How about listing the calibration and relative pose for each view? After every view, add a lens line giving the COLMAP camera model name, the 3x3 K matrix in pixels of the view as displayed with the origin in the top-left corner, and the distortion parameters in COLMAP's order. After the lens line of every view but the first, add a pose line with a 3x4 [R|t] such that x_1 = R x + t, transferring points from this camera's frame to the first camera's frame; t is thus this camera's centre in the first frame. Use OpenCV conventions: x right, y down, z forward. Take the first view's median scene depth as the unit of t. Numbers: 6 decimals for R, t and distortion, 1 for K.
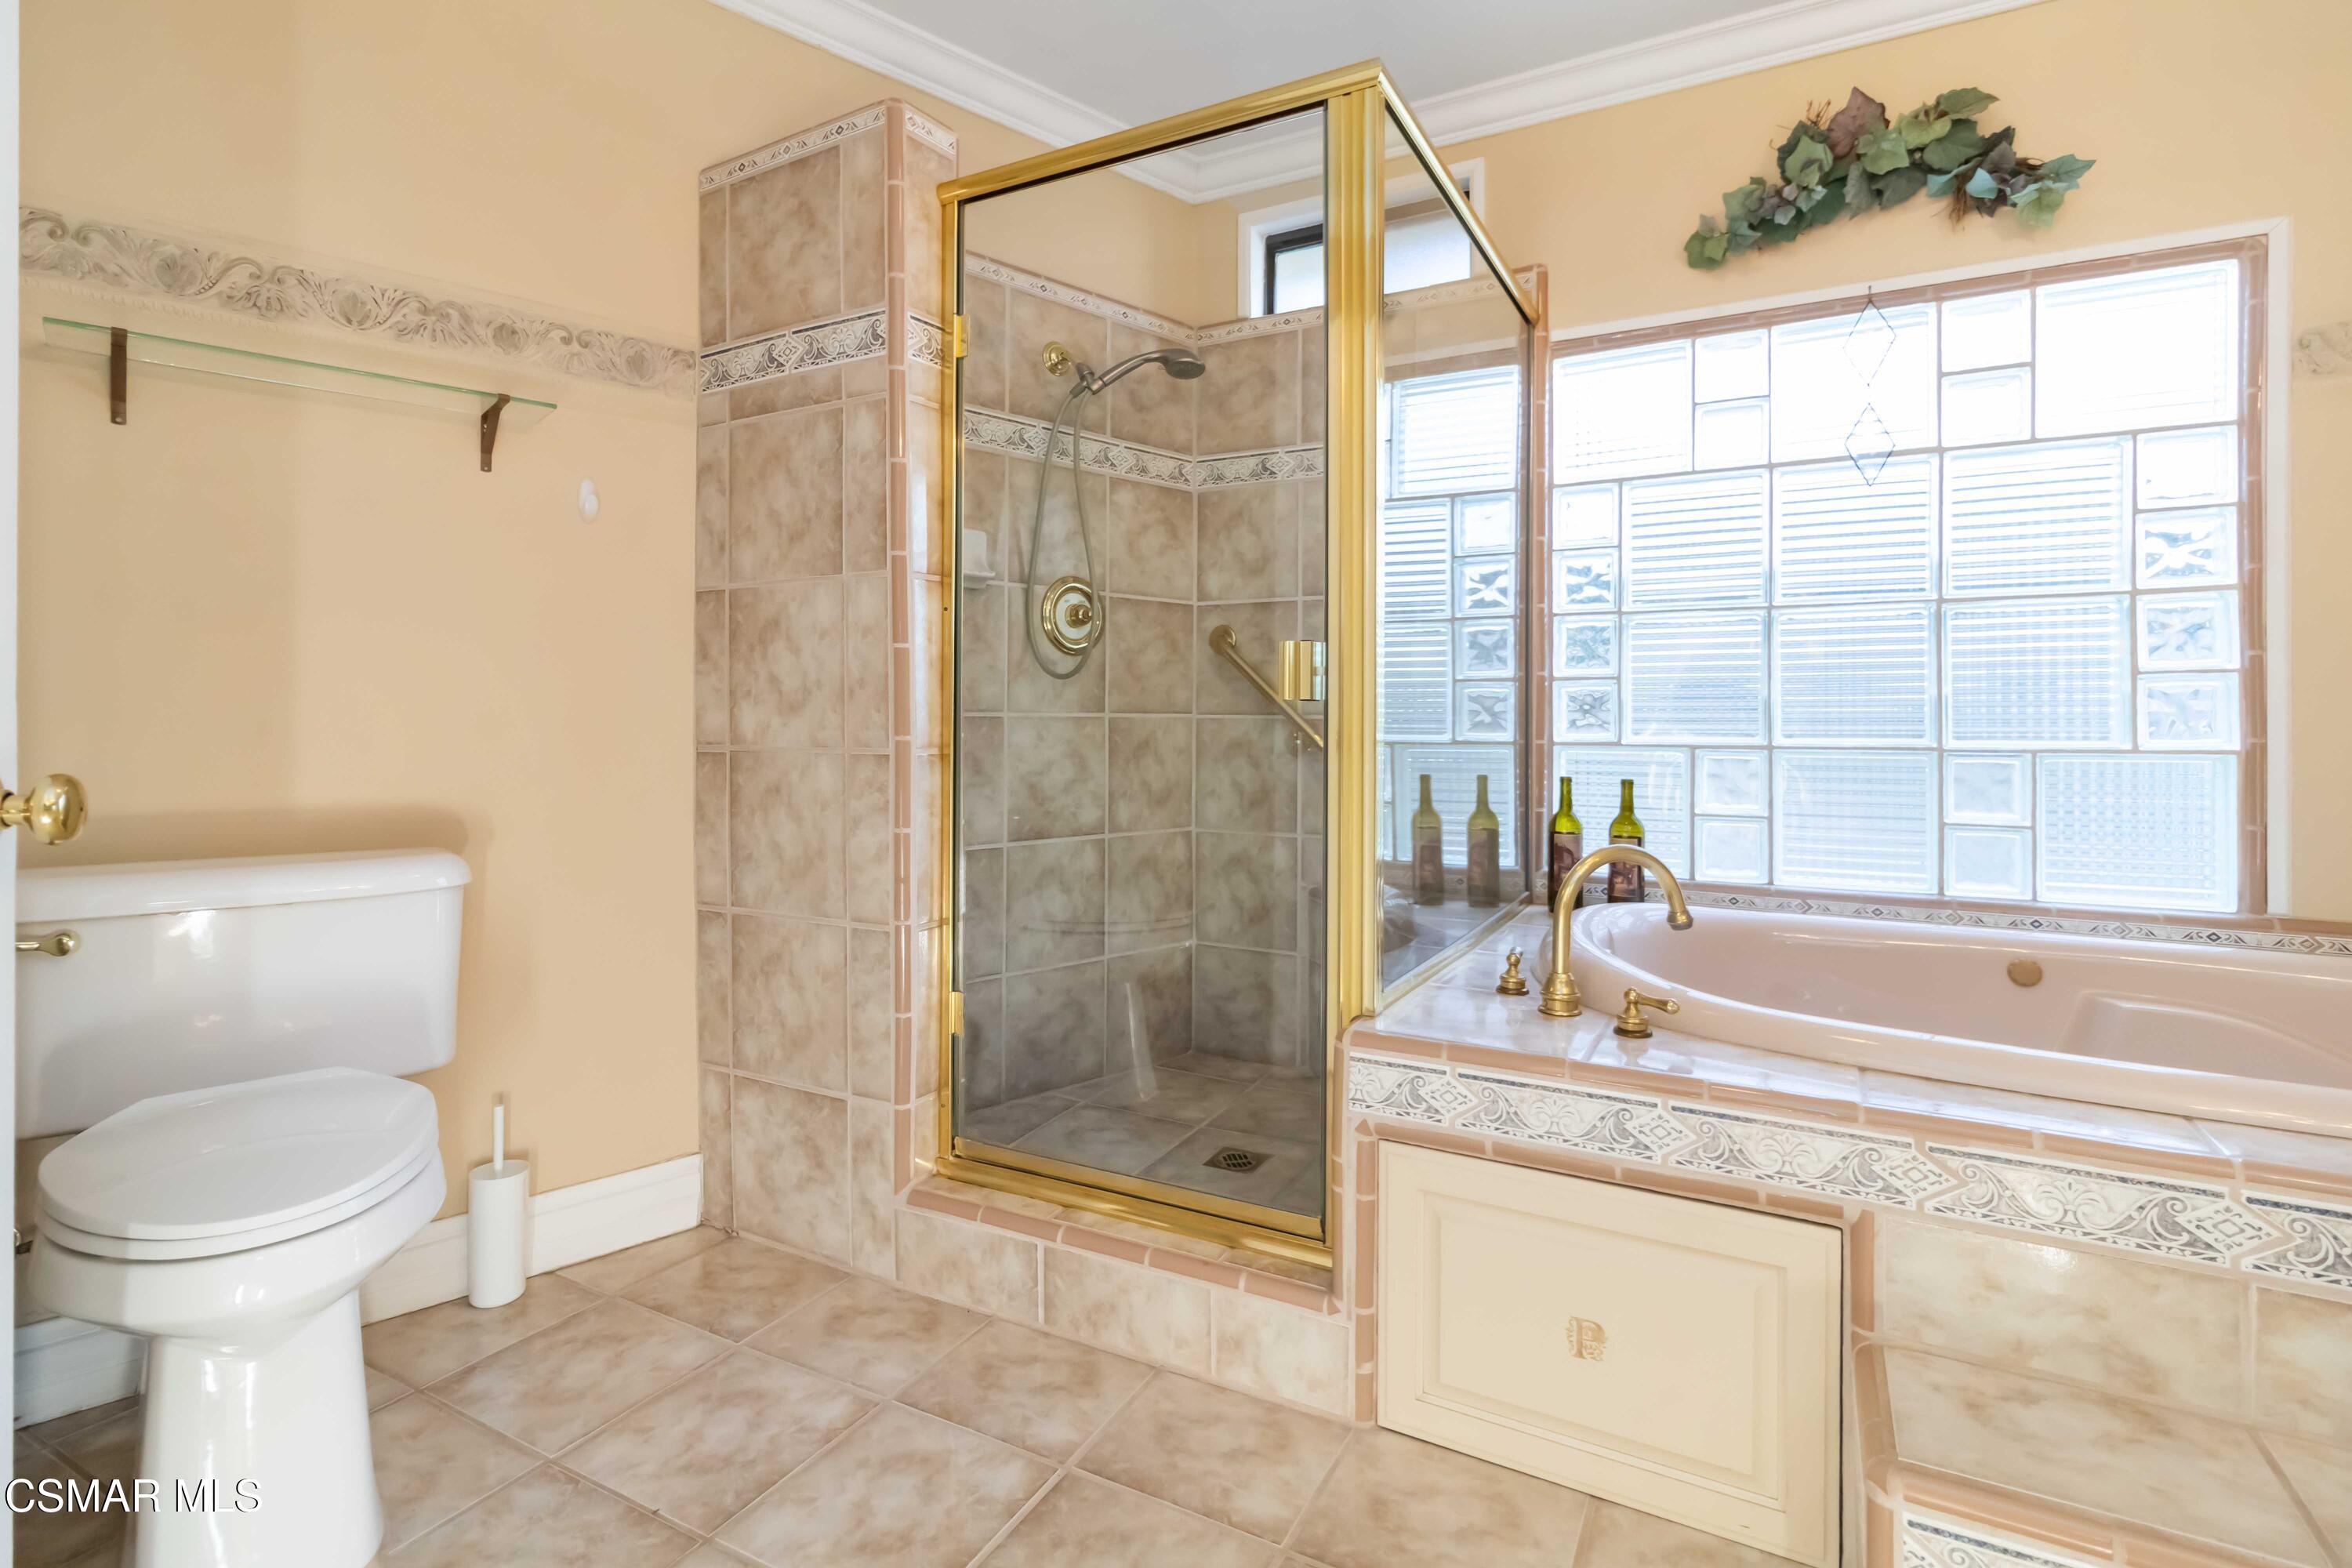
lens RADIAL K [[1121.3, 0, 1183.0], [0, 1121.3, 717.3], [0, 0, 1]] dist [0.002610, 0.000347]
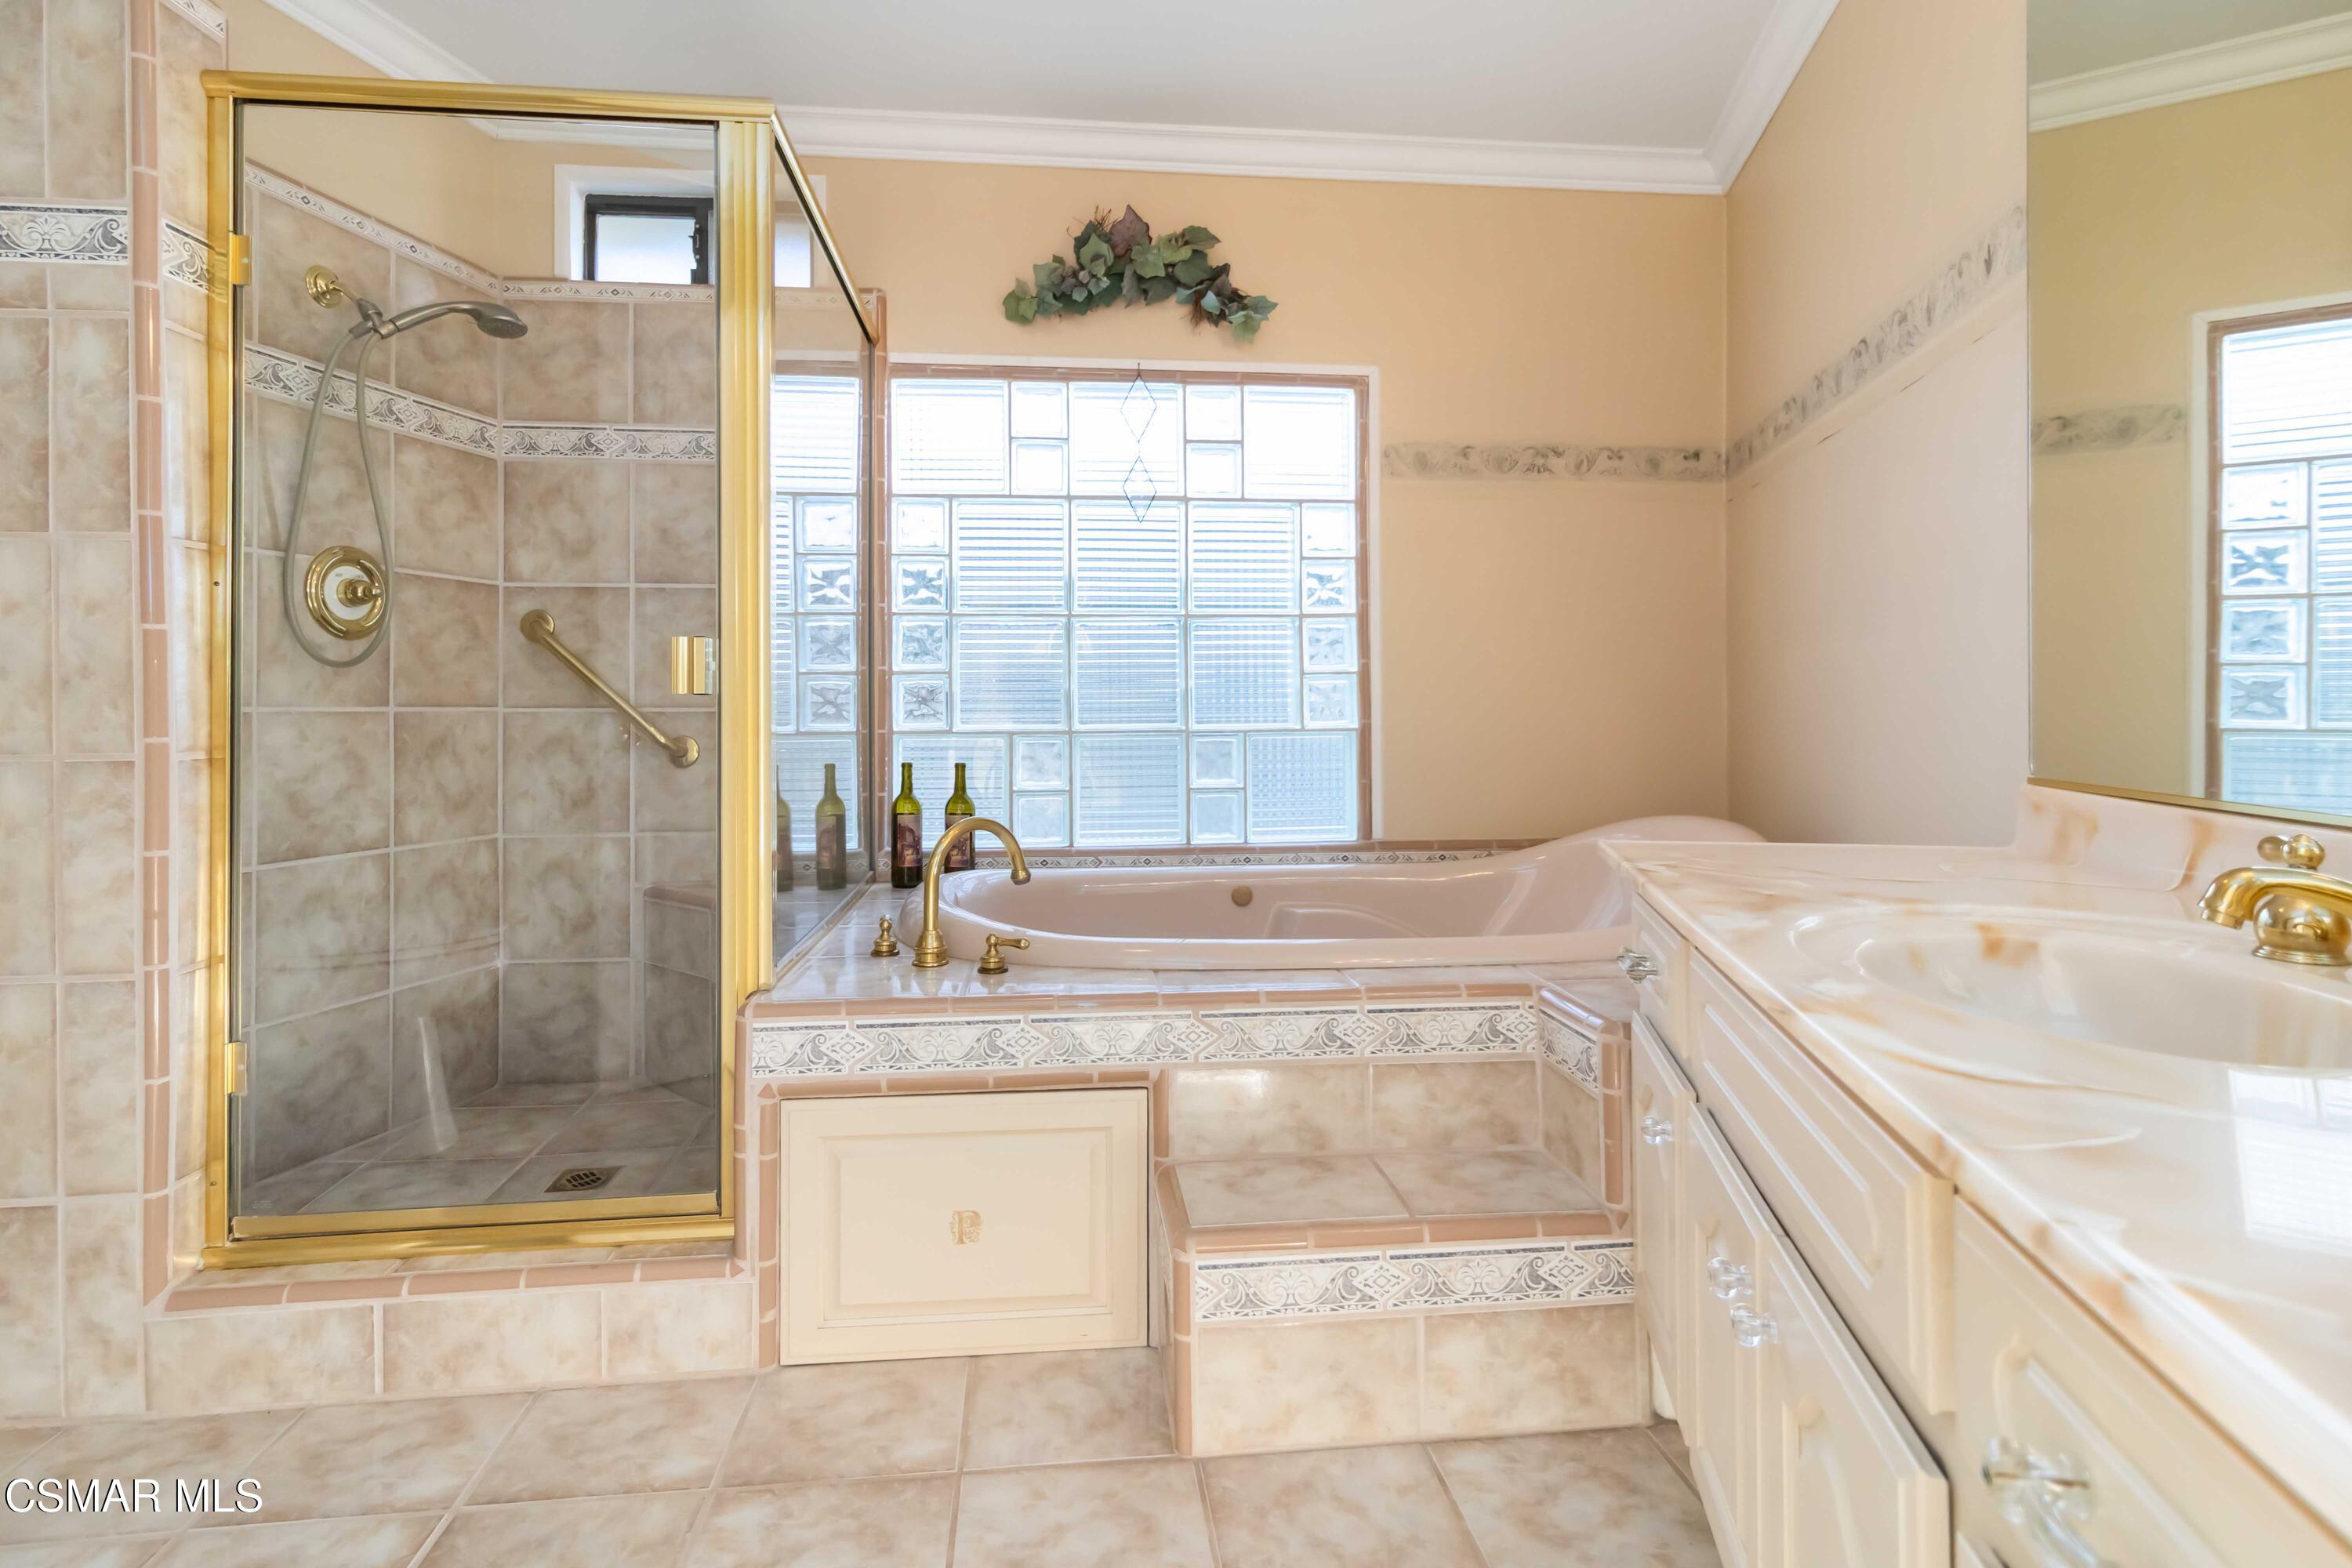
lens RADIAL K [[1155.2, 0, 1176.7], [0, 1155.2, 701.0], [0, 0, 1]] dist [0.001022, 0.000429]
pose [[0.822880, -0.003462, 0.568204, -0.091428], [0.006706, 0.999971, -0.003619, -0.001344], [-0.568175, 0.006788, 0.822880, -0.087166]]
